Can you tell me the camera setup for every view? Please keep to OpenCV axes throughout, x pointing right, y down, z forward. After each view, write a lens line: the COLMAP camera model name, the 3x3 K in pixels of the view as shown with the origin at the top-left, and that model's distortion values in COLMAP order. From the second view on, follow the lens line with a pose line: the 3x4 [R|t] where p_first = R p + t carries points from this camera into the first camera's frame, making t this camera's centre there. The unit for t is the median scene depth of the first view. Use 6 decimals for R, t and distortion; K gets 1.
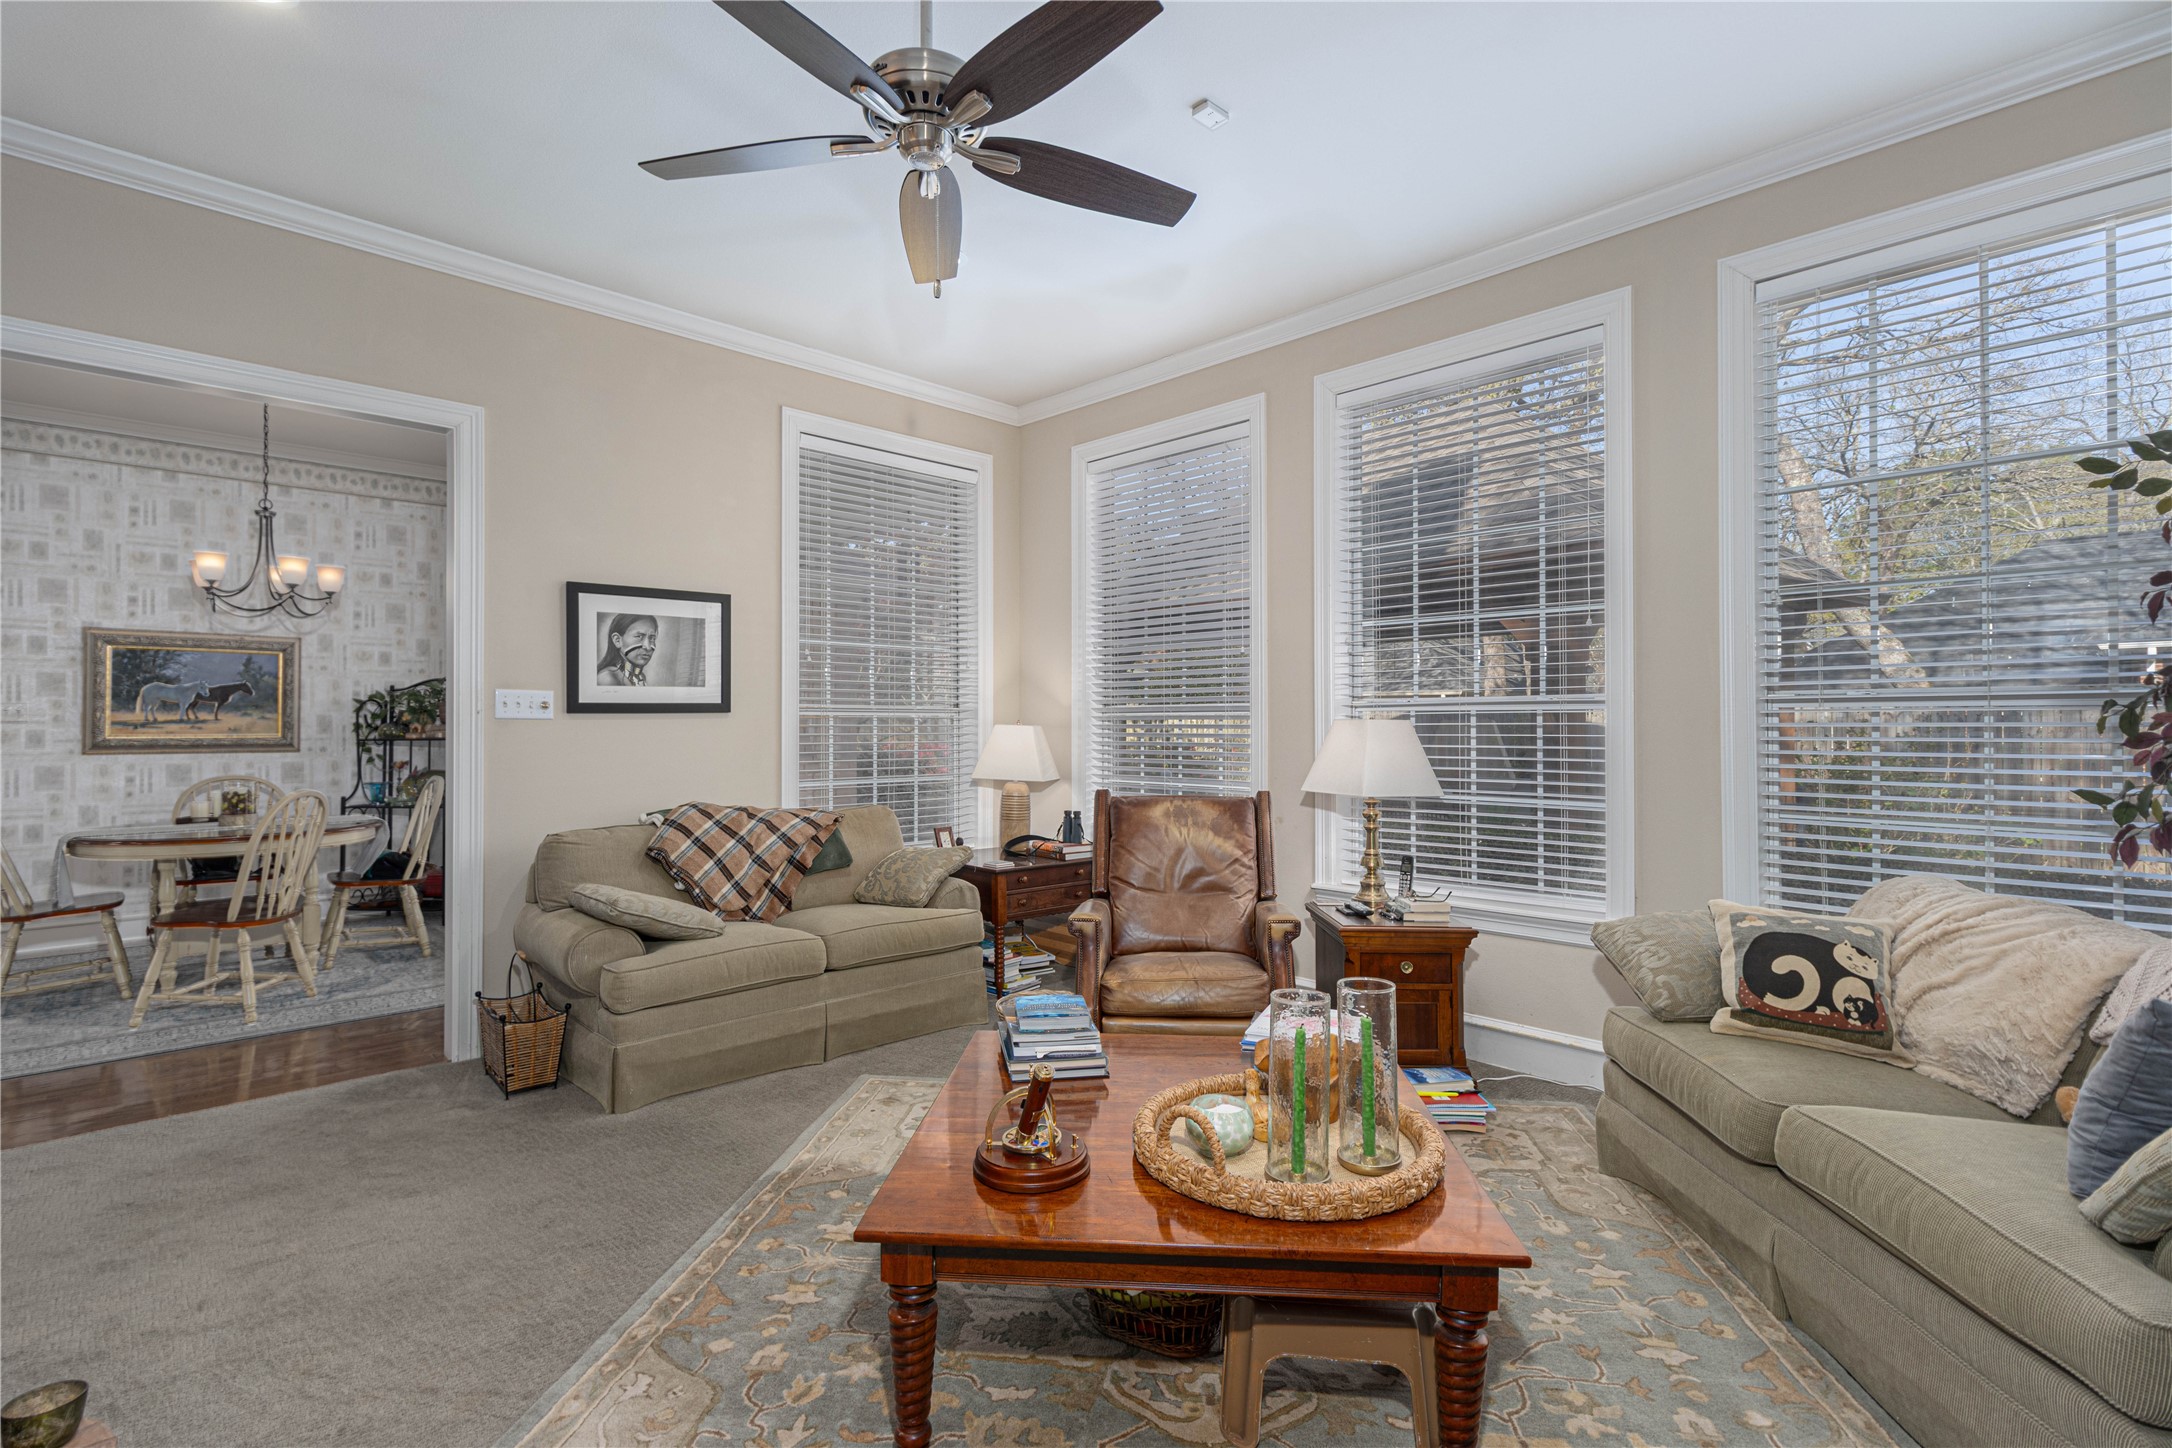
lens RADIAL K [[1012.2, 0, 1089.6], [0, 1012.2, 716.5], [0, 0, 1]] dist [0.001619, 0.000339]
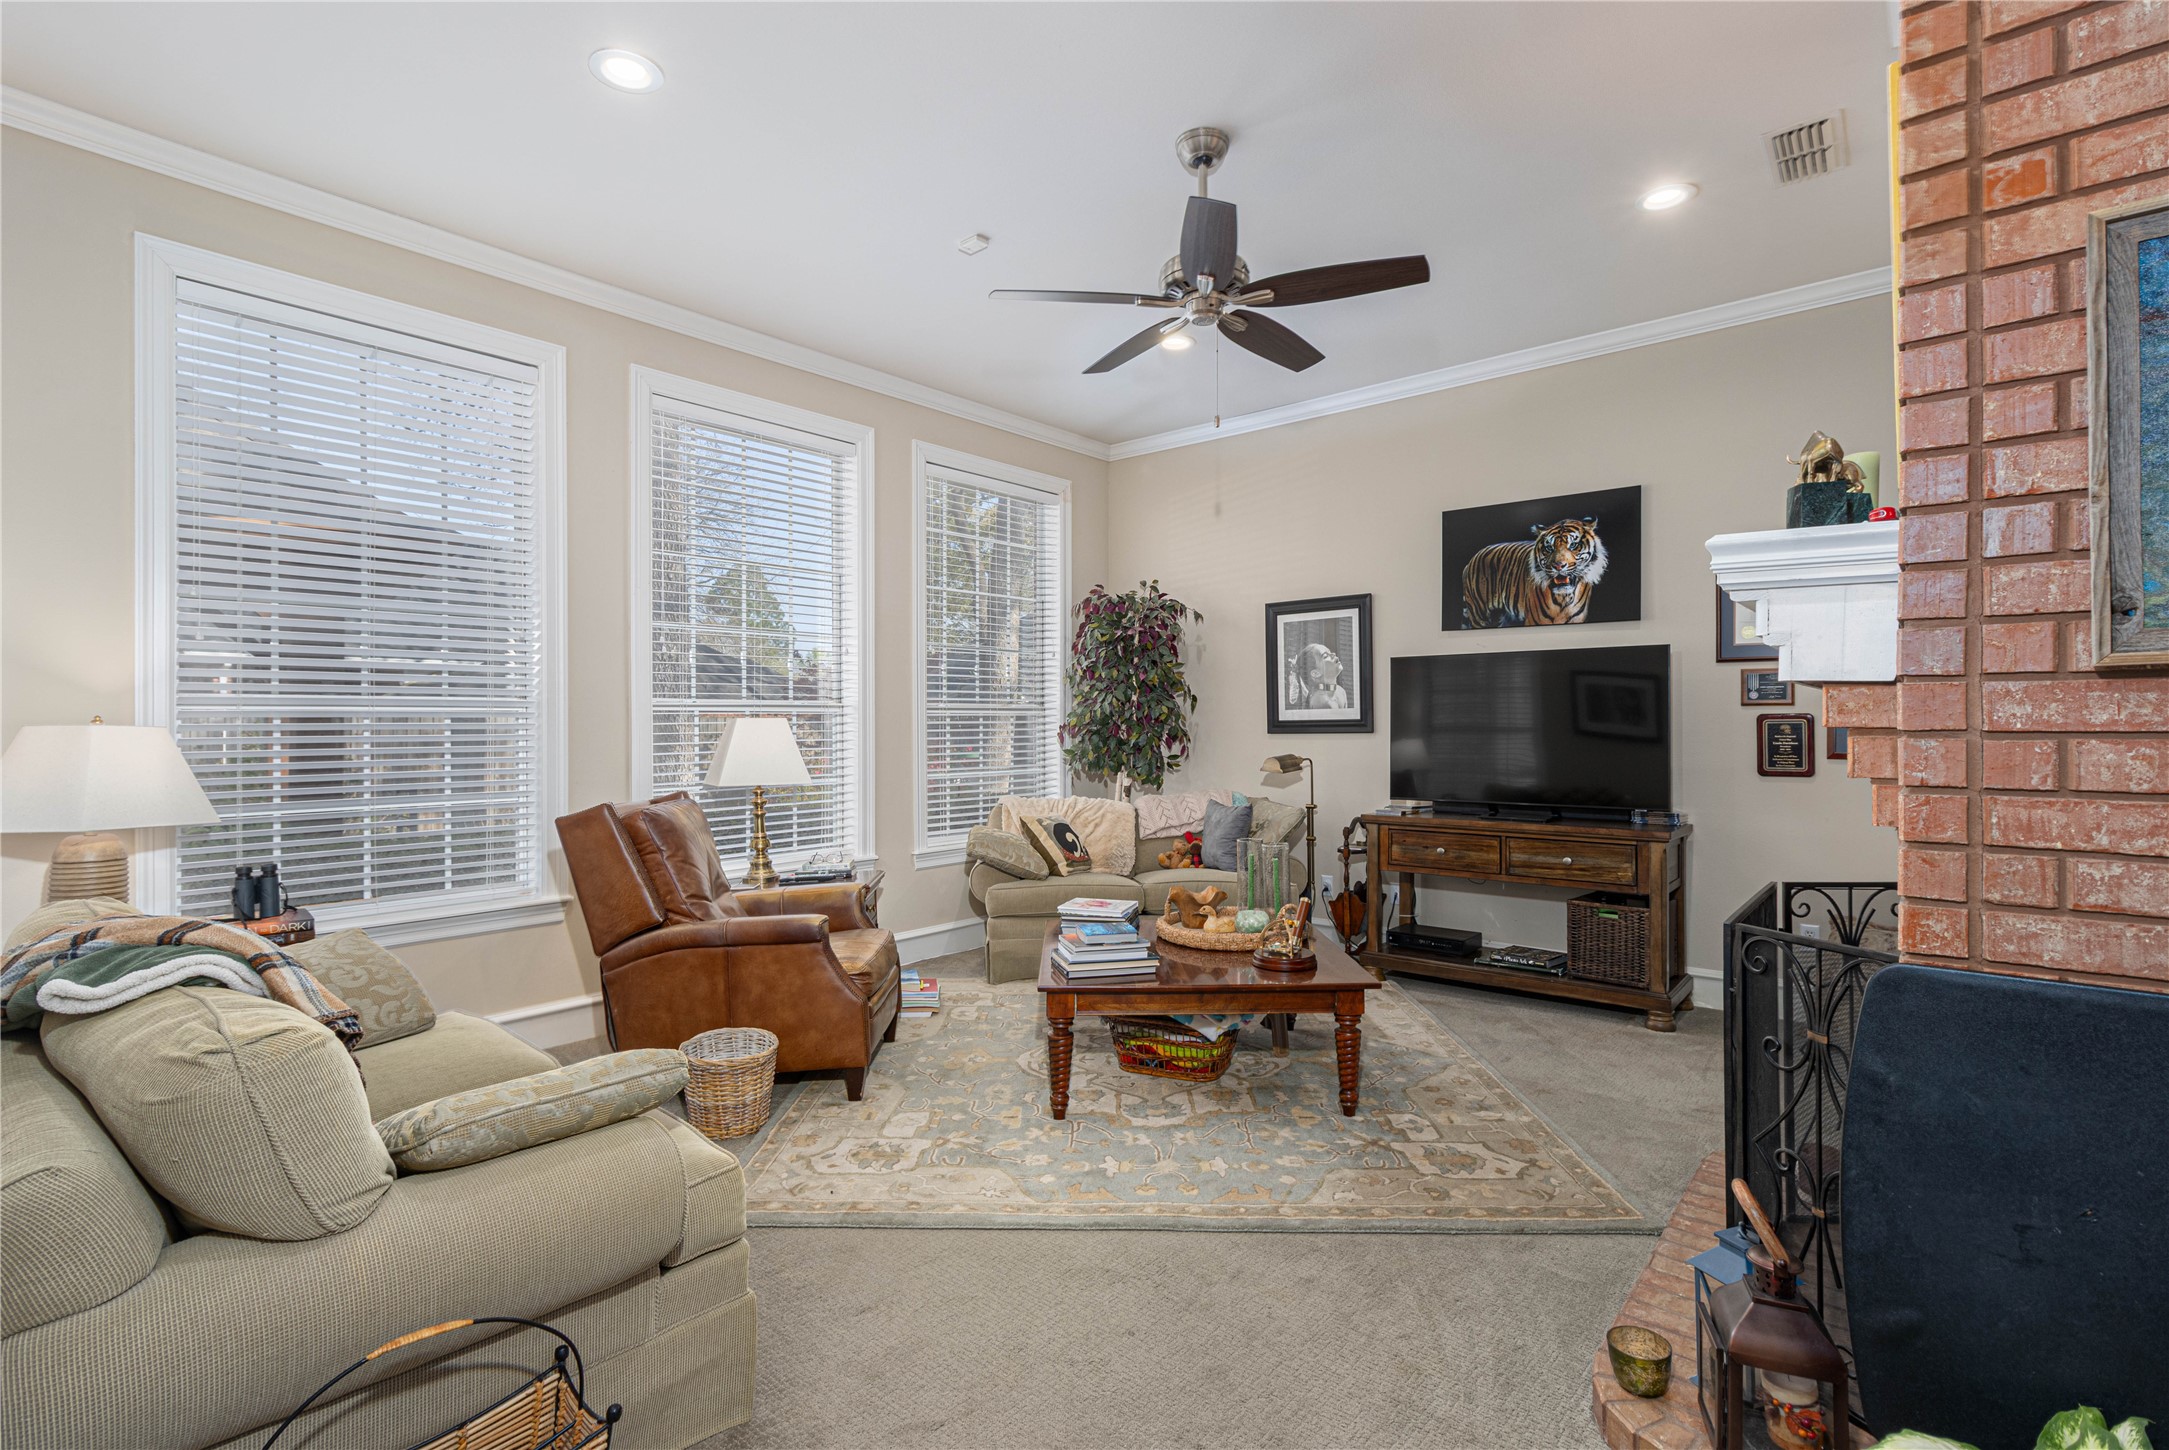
lens RADIAL K [[1010.8, 0, 1089.4], [0, 1010.8, 720.5], [0, 0, 1]] dist [0.001619, 0.000339]
pose [[-0.100230, -0.000208, 0.994964, -0.888220], [-0.006226, 0.999981, -0.000418, 0.003096], [-0.994945, -0.006237, -0.100230, 0.742993]]
